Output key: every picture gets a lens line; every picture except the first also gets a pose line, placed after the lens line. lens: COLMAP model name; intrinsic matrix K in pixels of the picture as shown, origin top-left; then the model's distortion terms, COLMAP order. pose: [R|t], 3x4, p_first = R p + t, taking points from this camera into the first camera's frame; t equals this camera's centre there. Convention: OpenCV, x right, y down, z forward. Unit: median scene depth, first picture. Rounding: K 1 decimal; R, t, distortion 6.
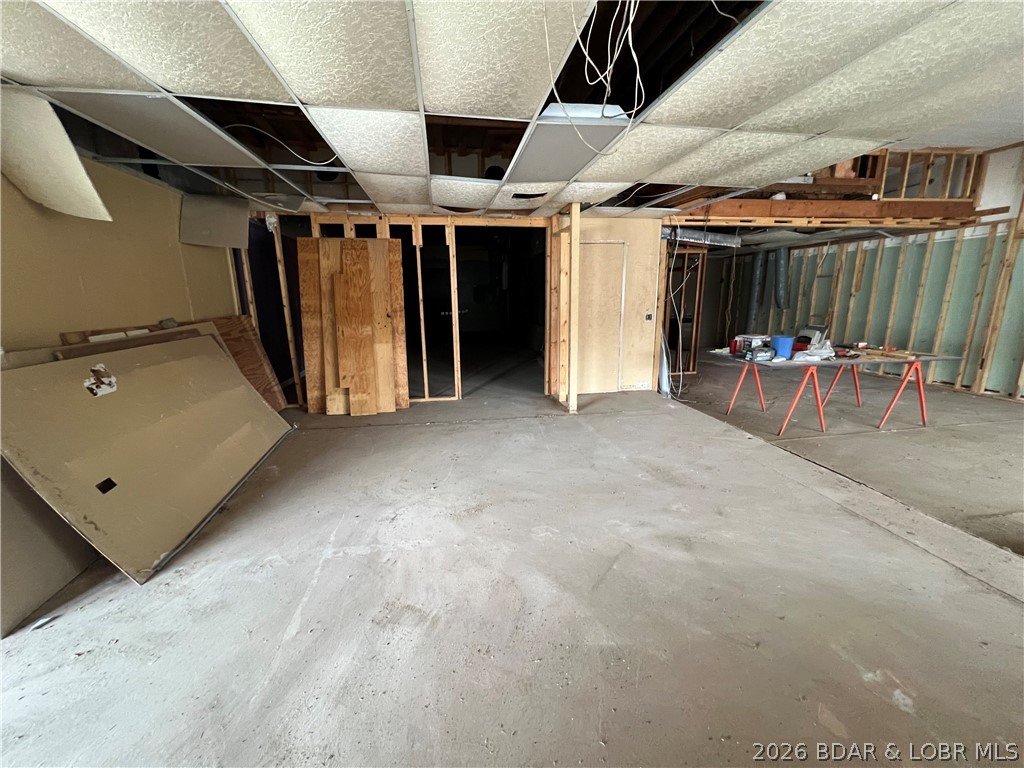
lens RADIAL K [[408.2, 0, 509.2], [0, 408.2, 383.0], [0, 0, 1]] dist [-0.000880, -0.000174]
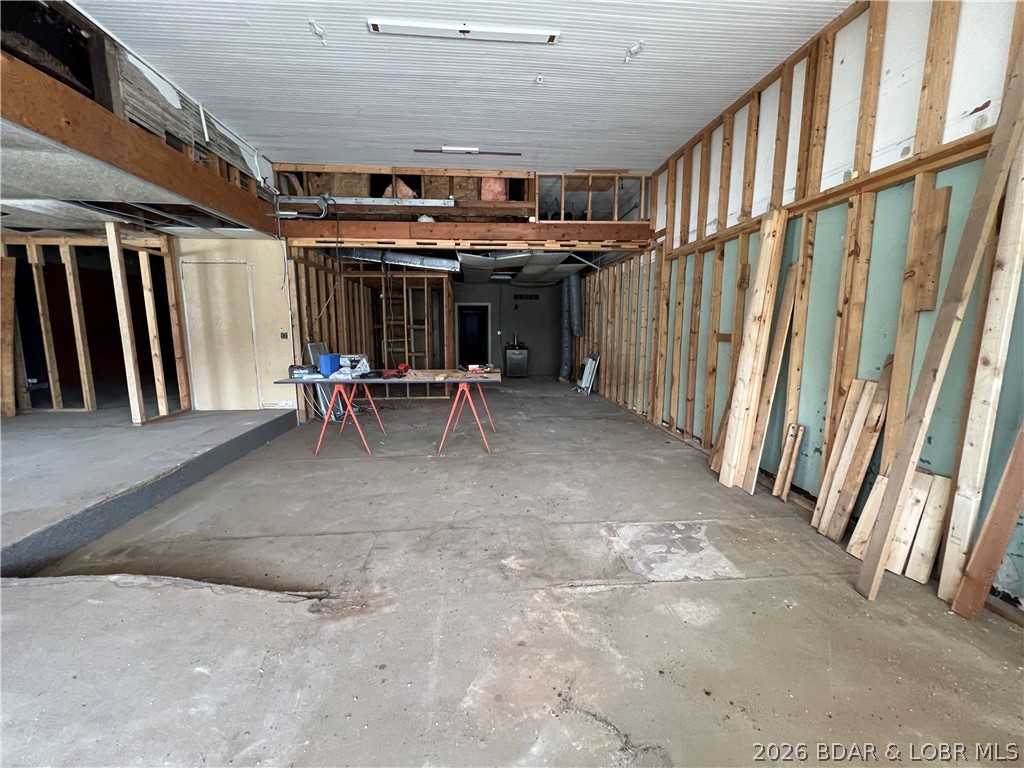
lens RADIAL K [[408.2, 0, 509.2], [0, 408.2, 383.0], [0, 0, 1]] dist [-0.000880, -0.000174]
pose [[0.996570, 0.026926, -0.078250, 1.188784], [-0.032844, 0.996616, -0.075351, 0.014999], [0.075956, 0.077663, 0.994082, 0.063722]]
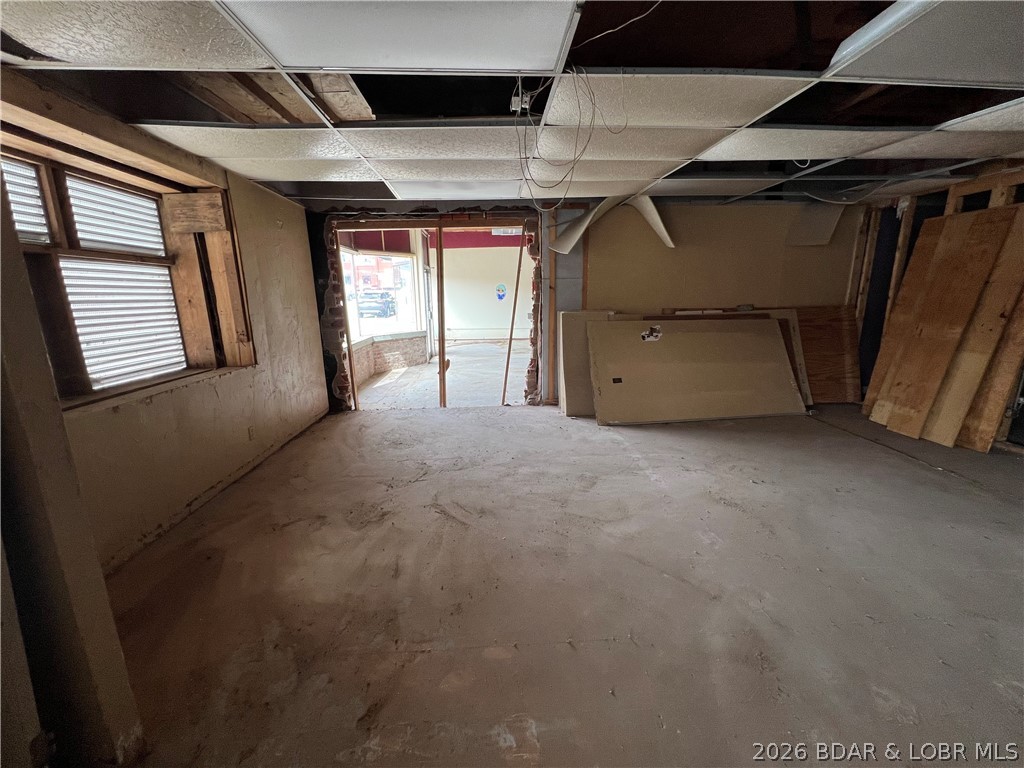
lens RADIAL K [[408.2, 0, 509.2], [0, 408.2, 383.0], [0, 0, 1]] dist [-0.000880, -0.000174]
pose [[-0.110235, 0.226543, -0.967743, 0.506693], [-0.197085, 0.949360, 0.244689, -0.064061], [0.974169, 0.217701, -0.060004, 0.269653]]
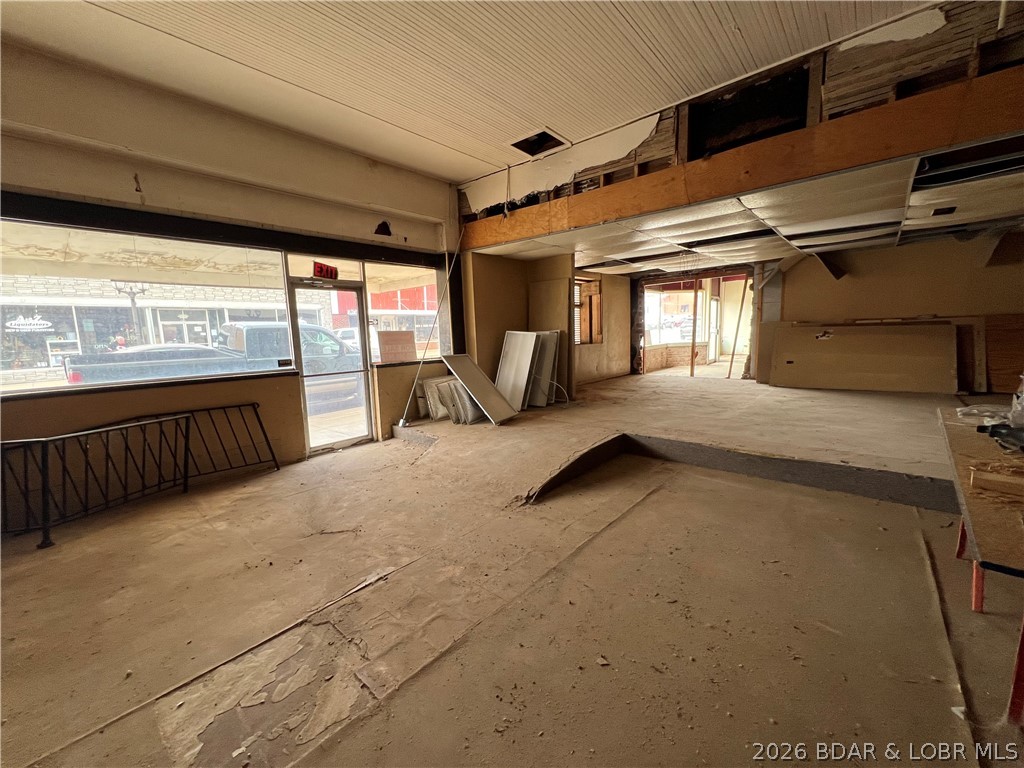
lens RADIAL K [[408.2, 0, 509.2], [0, 408.2, 383.0], [0, 0, 1]] dist [-0.000880, -0.000174]
pose [[-0.777535, 0.118289, -0.617614, 1.394917], [-0.092638, 0.949886, 0.298554, -0.182156], [0.621978, 0.289351, -0.727612, 0.960406]]
